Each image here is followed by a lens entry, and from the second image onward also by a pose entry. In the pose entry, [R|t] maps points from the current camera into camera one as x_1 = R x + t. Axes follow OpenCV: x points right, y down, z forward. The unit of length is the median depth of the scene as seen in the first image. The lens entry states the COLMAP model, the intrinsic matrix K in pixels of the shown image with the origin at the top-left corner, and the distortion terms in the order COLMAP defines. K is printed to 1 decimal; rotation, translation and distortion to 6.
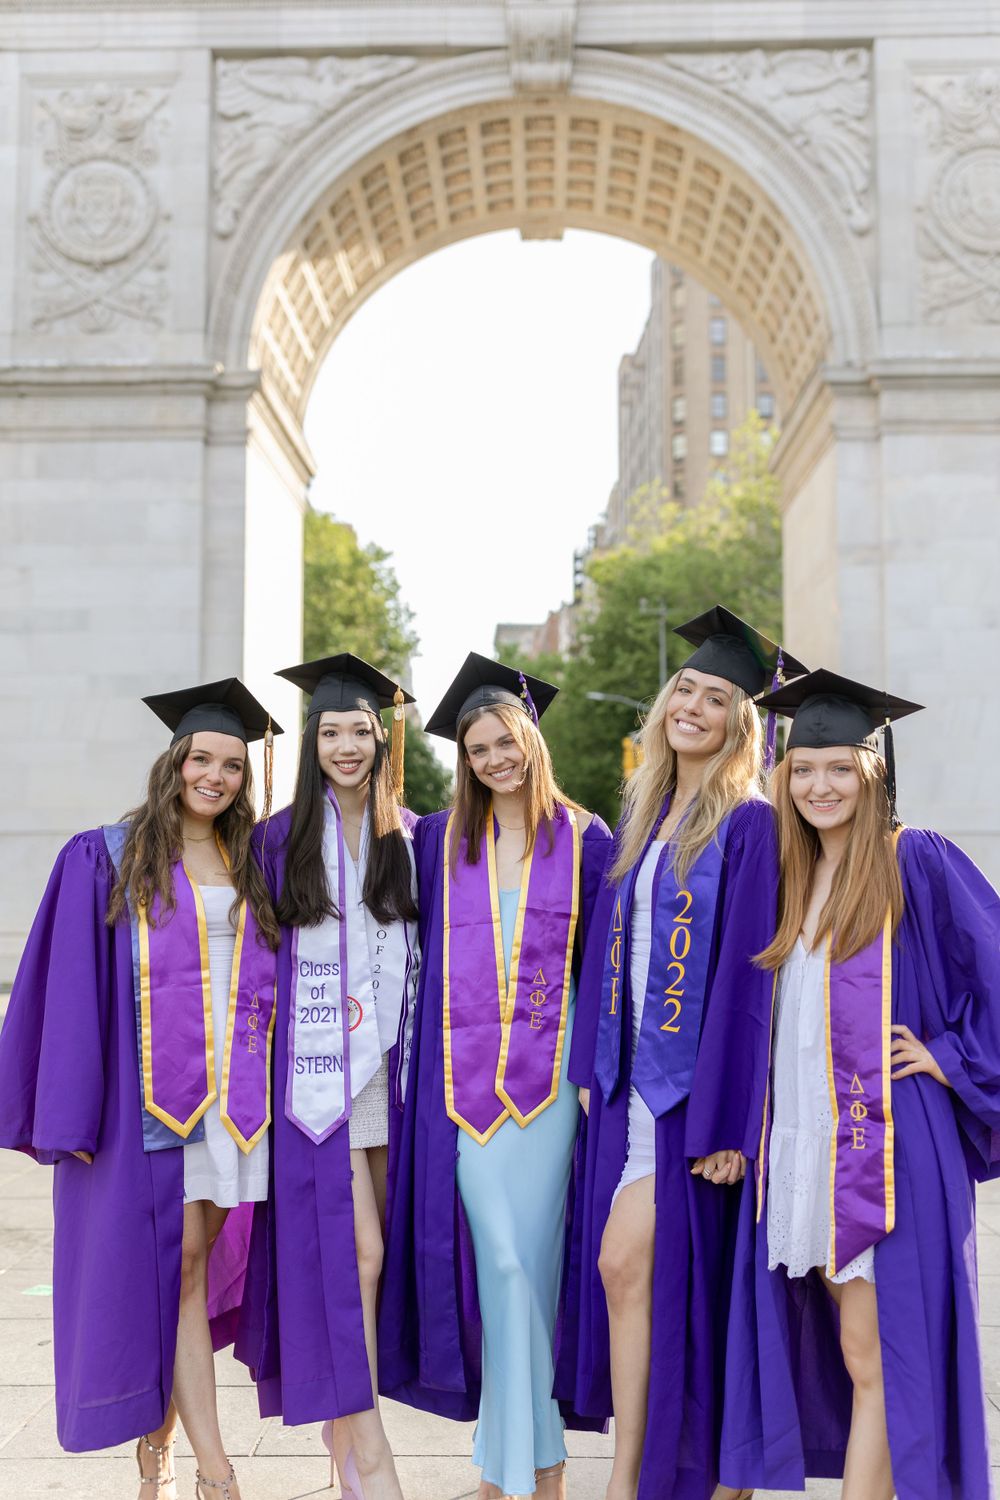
lens RADIAL K [[1391.9, 0, 504.8], [0, 1391.9, 740.2], [0, 0, 1]] dist [-0.003629, 0.000000]
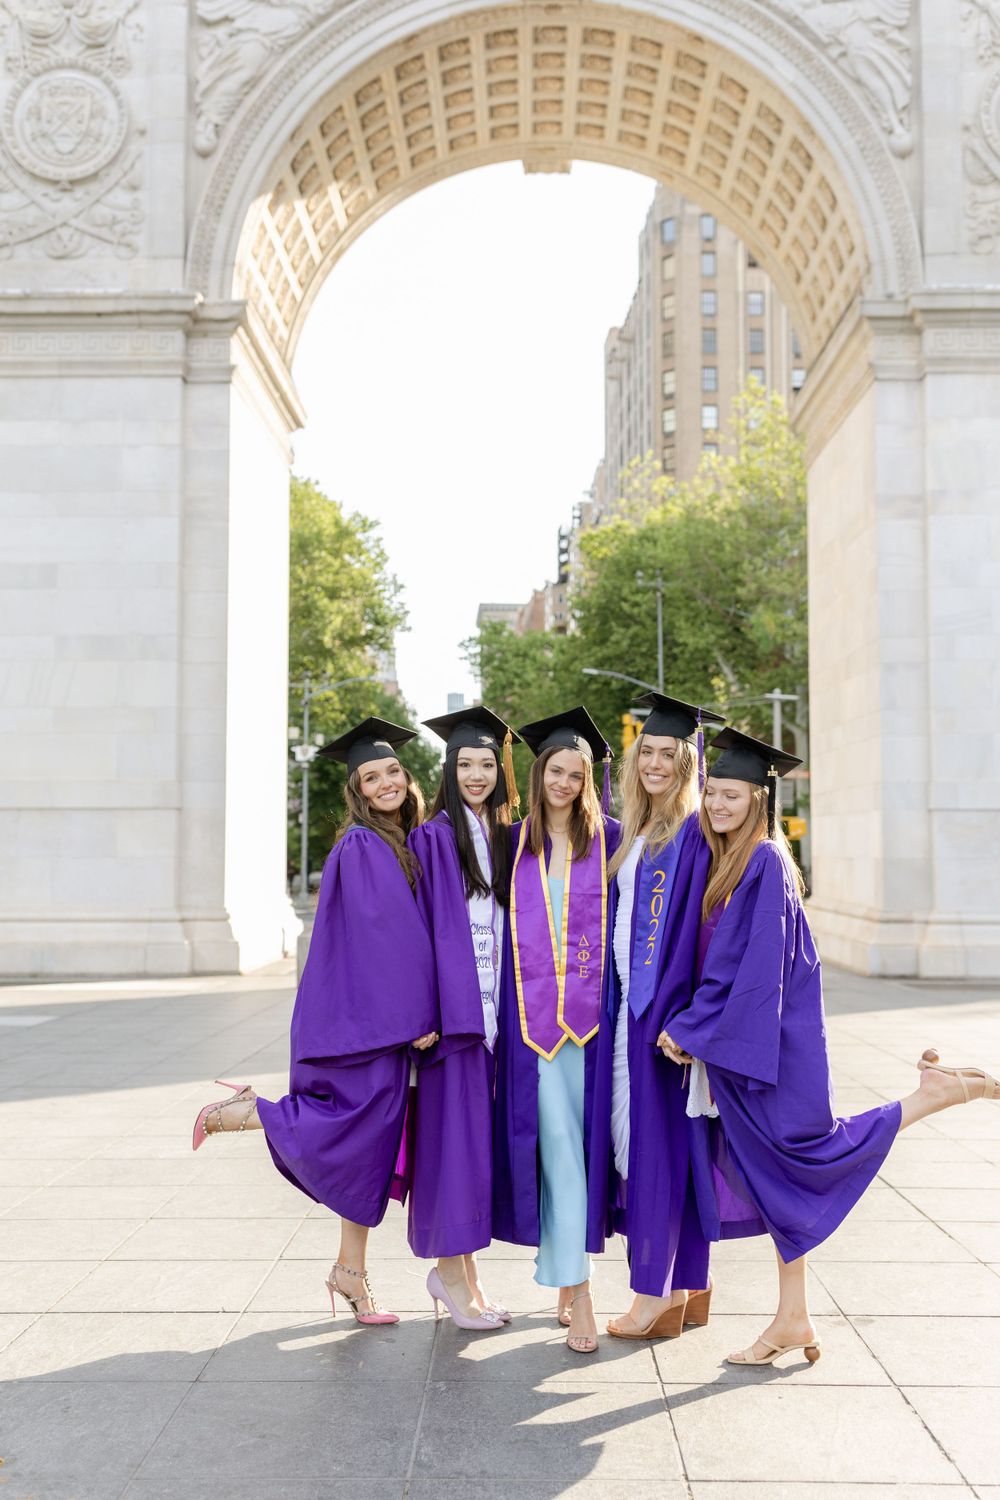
lens RADIAL K [[1391.9, 0, 505.8], [0, 1391.9, 742.7], [0, 0, 1]] dist [-0.003629, 0.000000]
pose [[0.999902, 0.001008, 0.013958, -0.017107], [-0.001213, 0.999891, 0.014698, 0.009166], [-0.013942, -0.014714, 0.999795, 0.082561]]
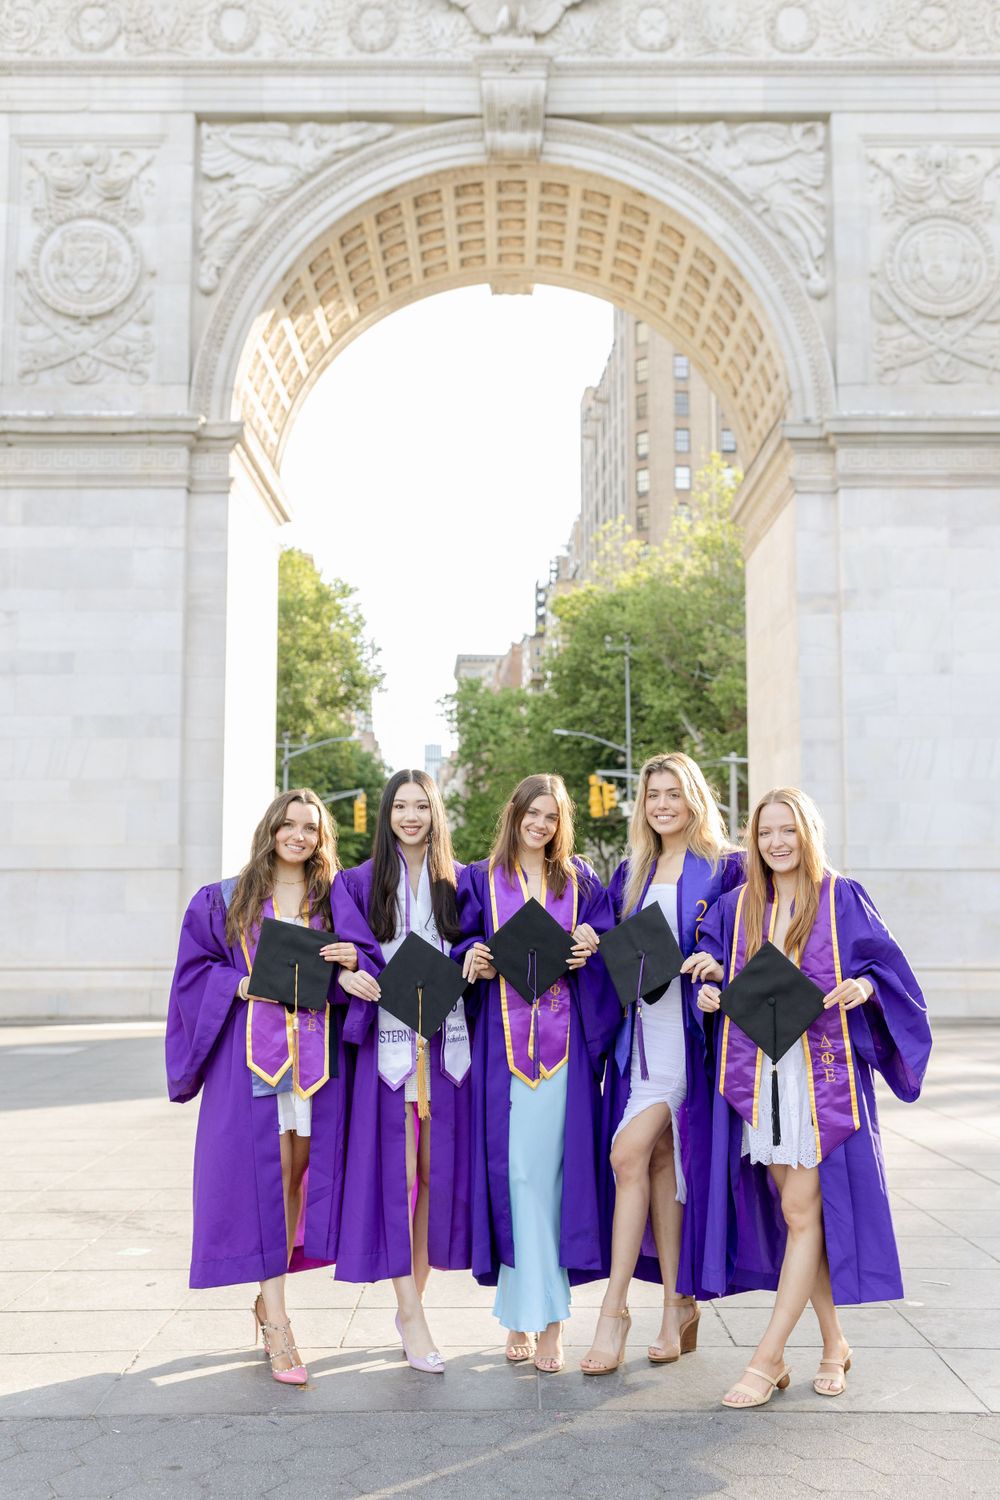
lens RADIAL K [[1391.9, 0, 505.6], [0, 1391.9, 745.6], [0, 0, 1]] dist [-0.003629, 0.000000]
pose [[0.999601, 0.001820, 0.028170, -0.008518], [-0.001287, 0.999820, -0.018920, -0.005745], [-0.028199, 0.018876, 0.999424, -0.034843]]
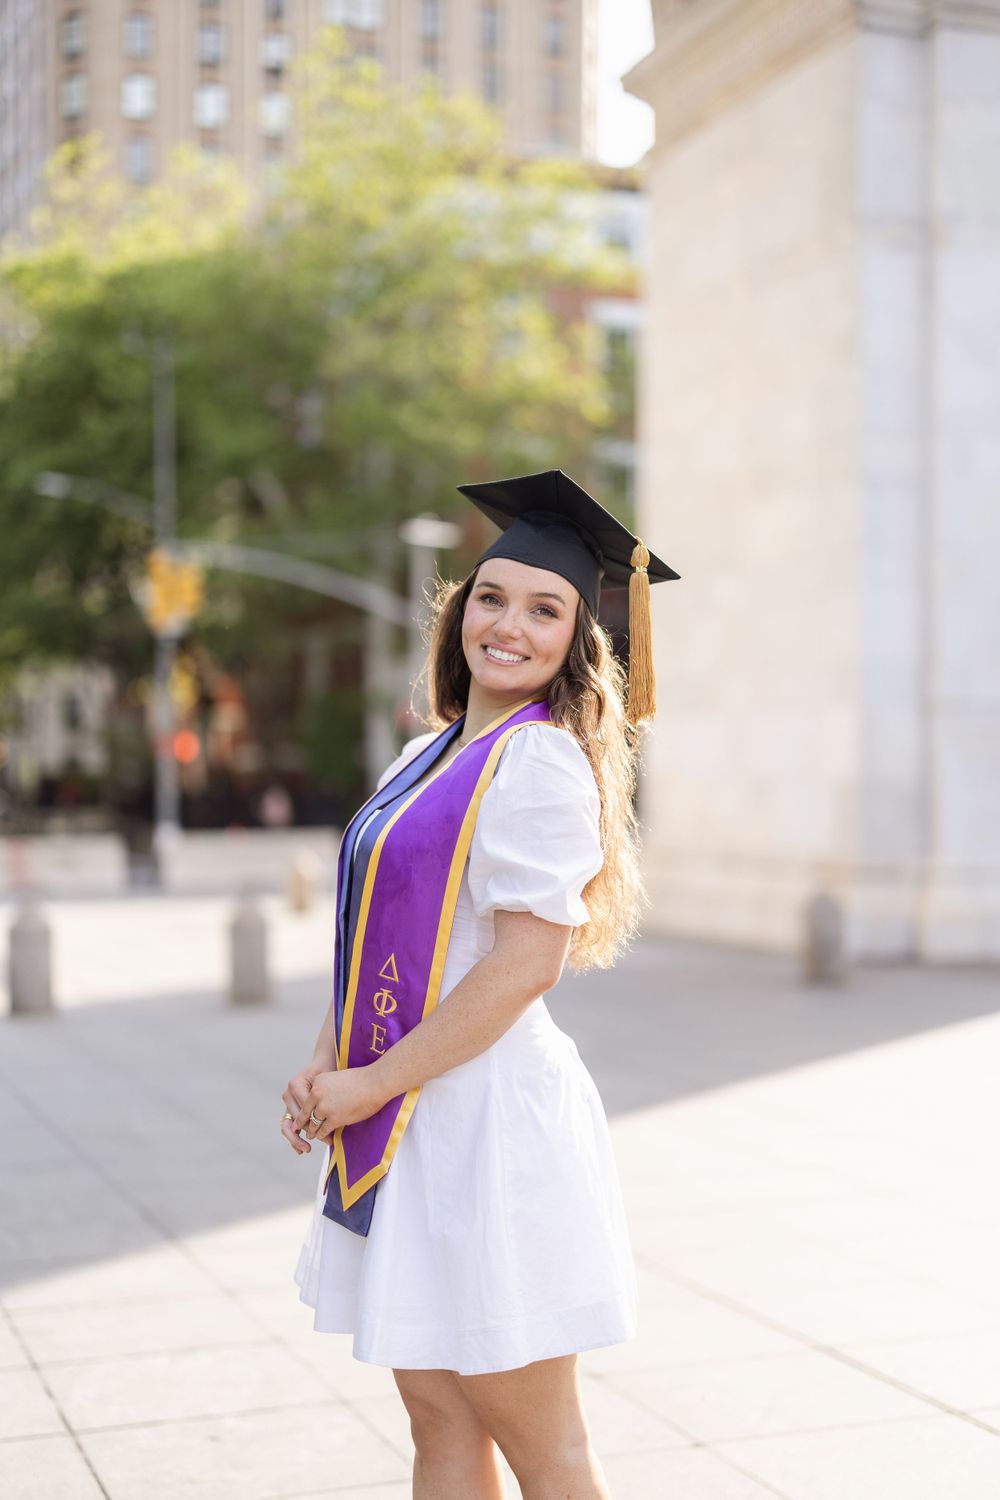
lens RADIAL K [[2100.7, 0, 486.4], [0, 2100.7, 749.9], [0, 0, 1]] dist [0.006134, 0.000000]
pose [[0.931651, -0.001905, 0.363348, -0.222476], [-0.027117, 0.996833, 0.074754, 0.022520], [-0.362340, -0.079498, 0.928650, 0.214483]]
